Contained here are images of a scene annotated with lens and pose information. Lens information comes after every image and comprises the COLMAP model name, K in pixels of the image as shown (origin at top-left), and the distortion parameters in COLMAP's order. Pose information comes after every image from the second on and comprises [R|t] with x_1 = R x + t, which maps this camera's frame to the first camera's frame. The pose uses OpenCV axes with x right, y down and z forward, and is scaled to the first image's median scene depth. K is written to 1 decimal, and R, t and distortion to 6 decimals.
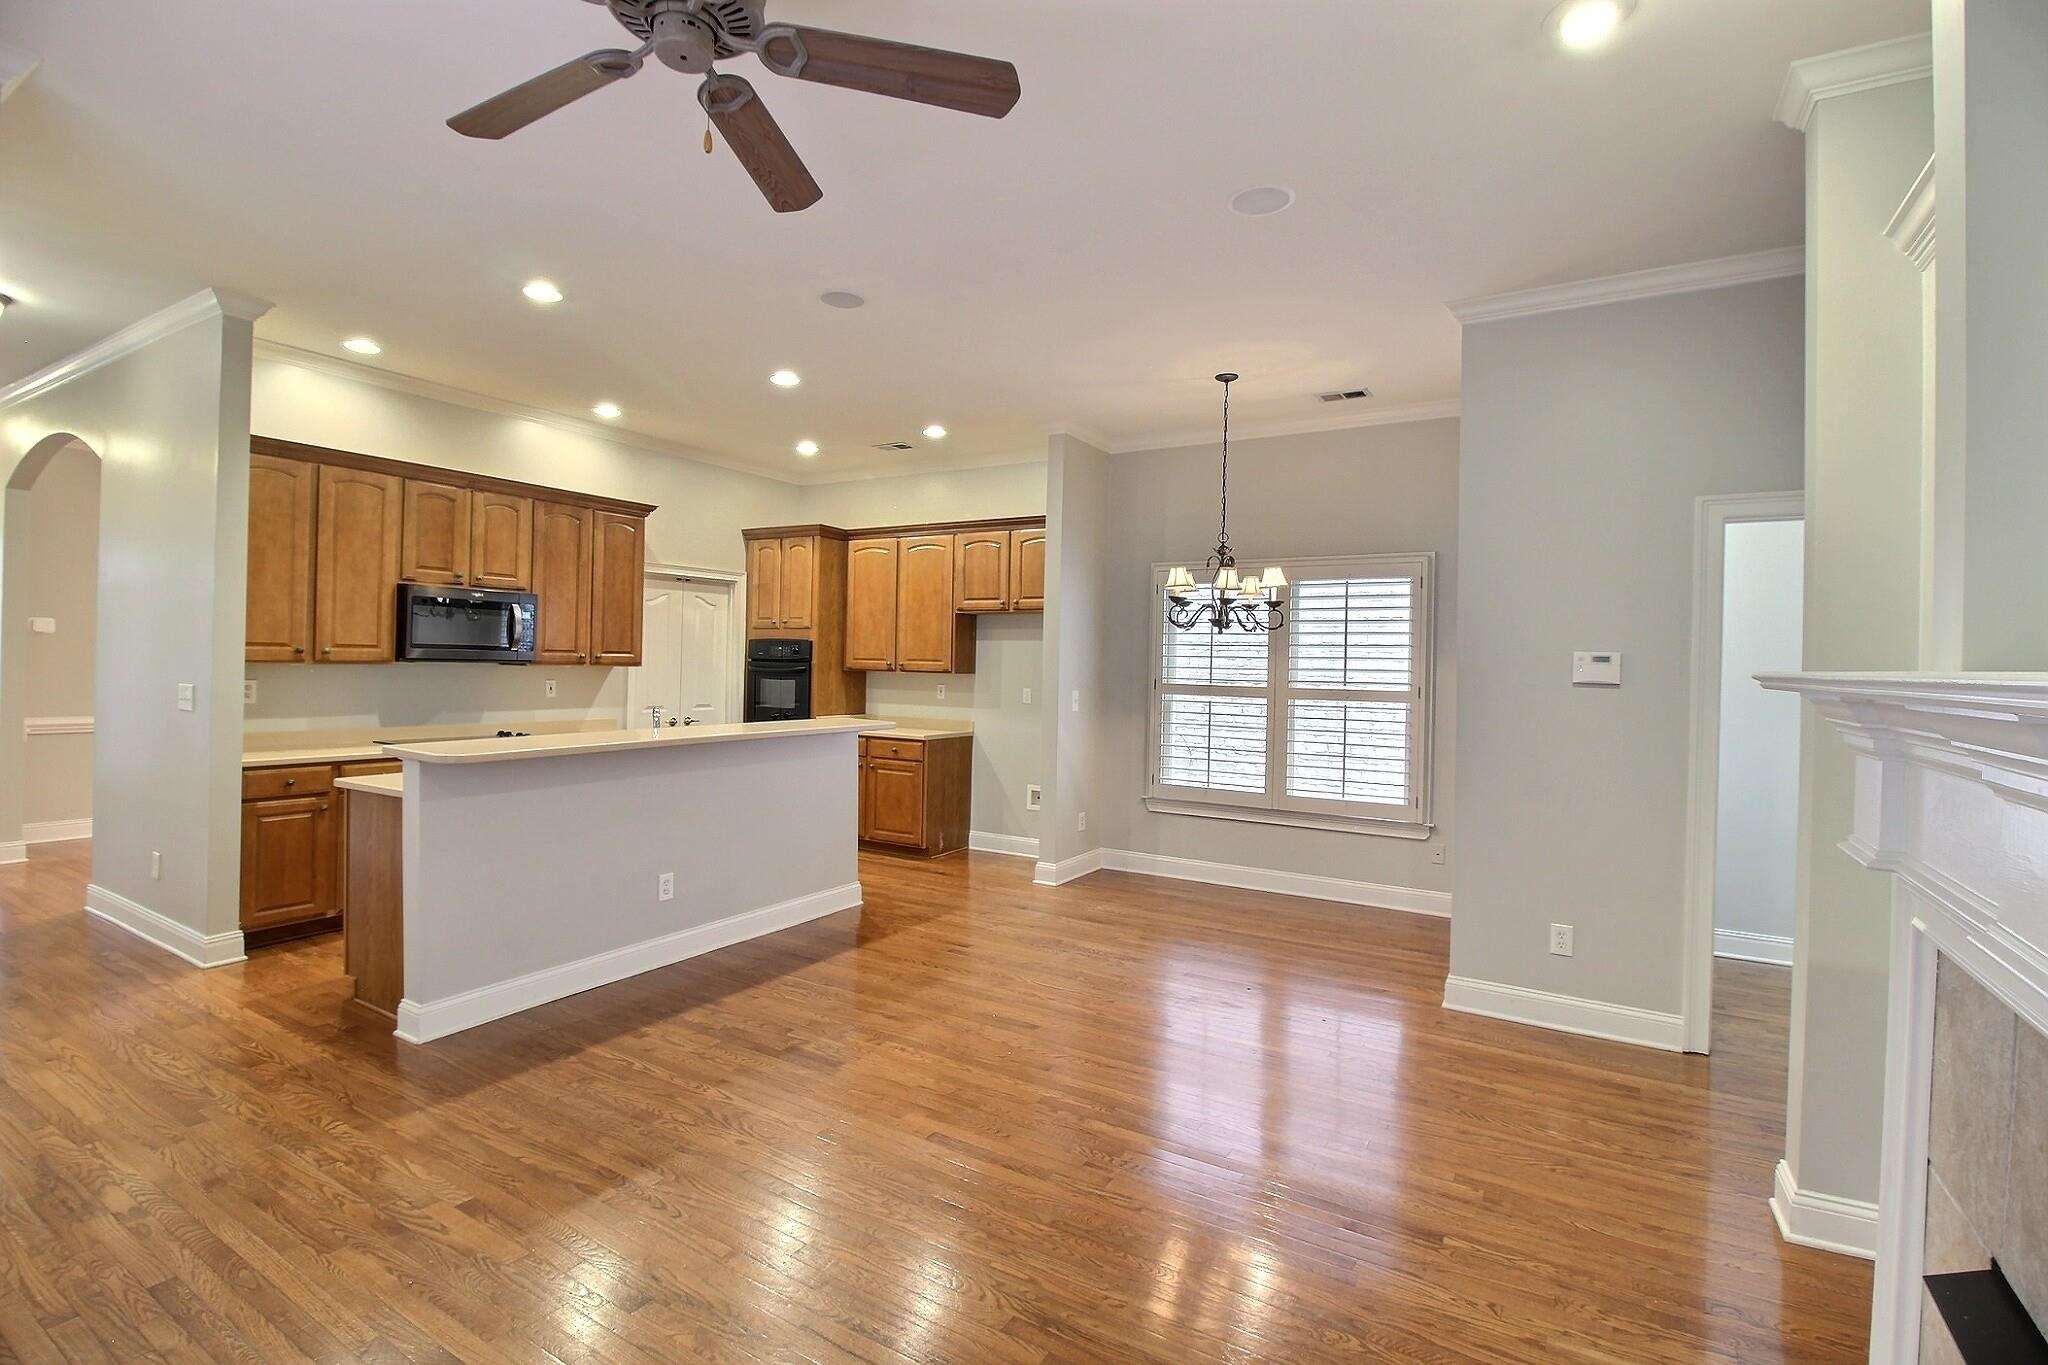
lens RADIAL K [[952.1, 0, 1025.4], [0, 952.1, 661.6], [0, 0, 1]] dist [-0.004570, -0.007273]
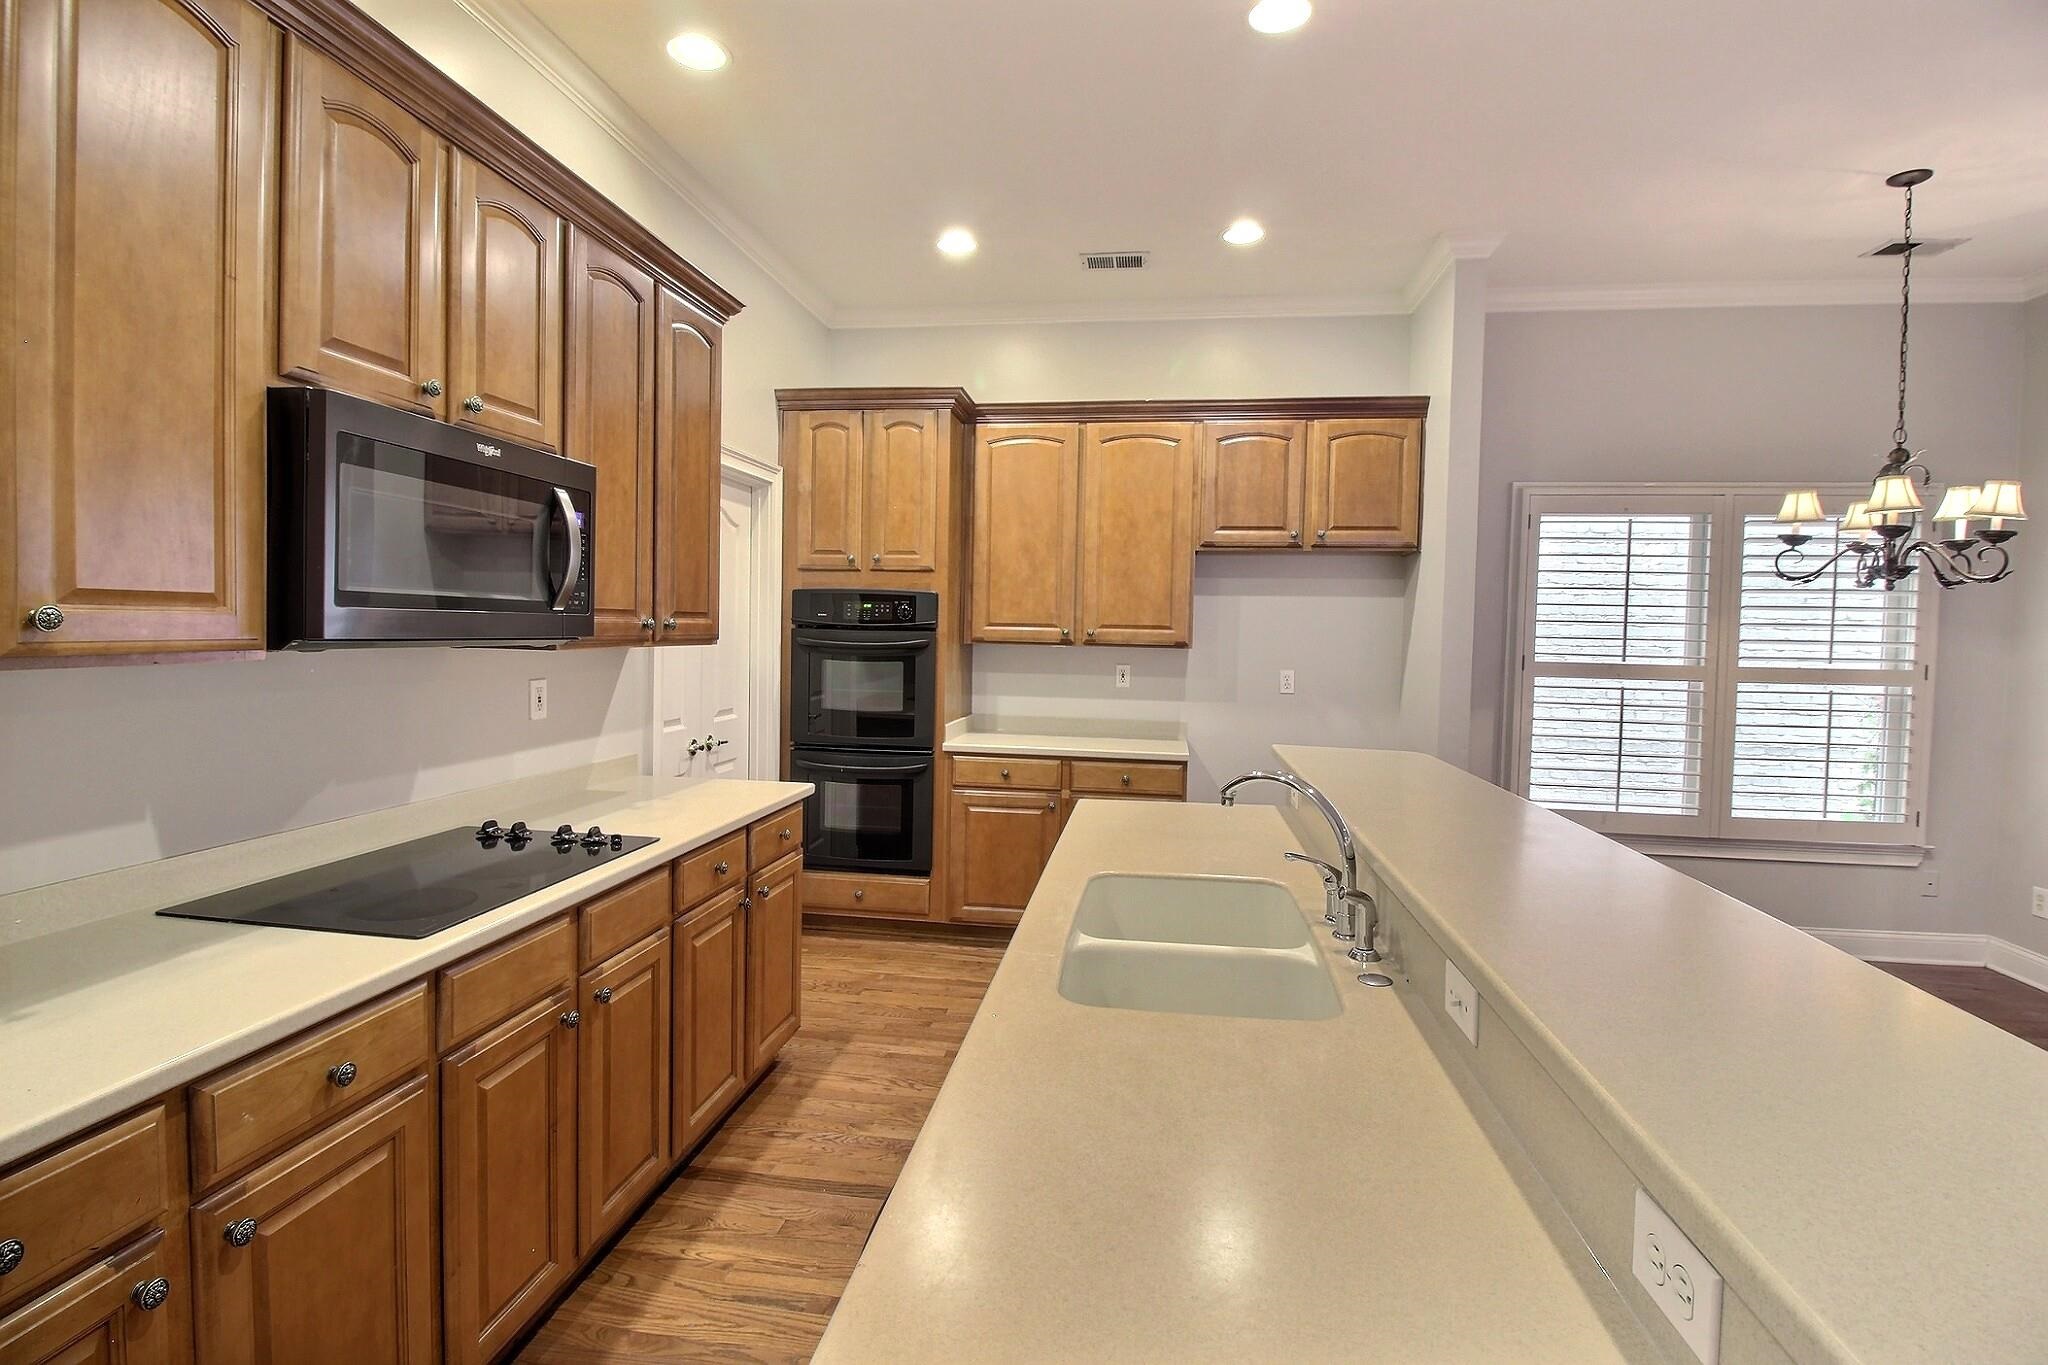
lens RADIAL K [[952.1, 0, 1023.9], [0, 952.1, 666.4], [0, 0, 1]] dist [-0.004570, -0.007273]
pose [[0.923775, -0.019624, 0.382433, -0.471832], [-0.000385, 0.998638, 0.052175, -0.009254], [-0.382936, -0.048345, 0.922509, 0.537008]]
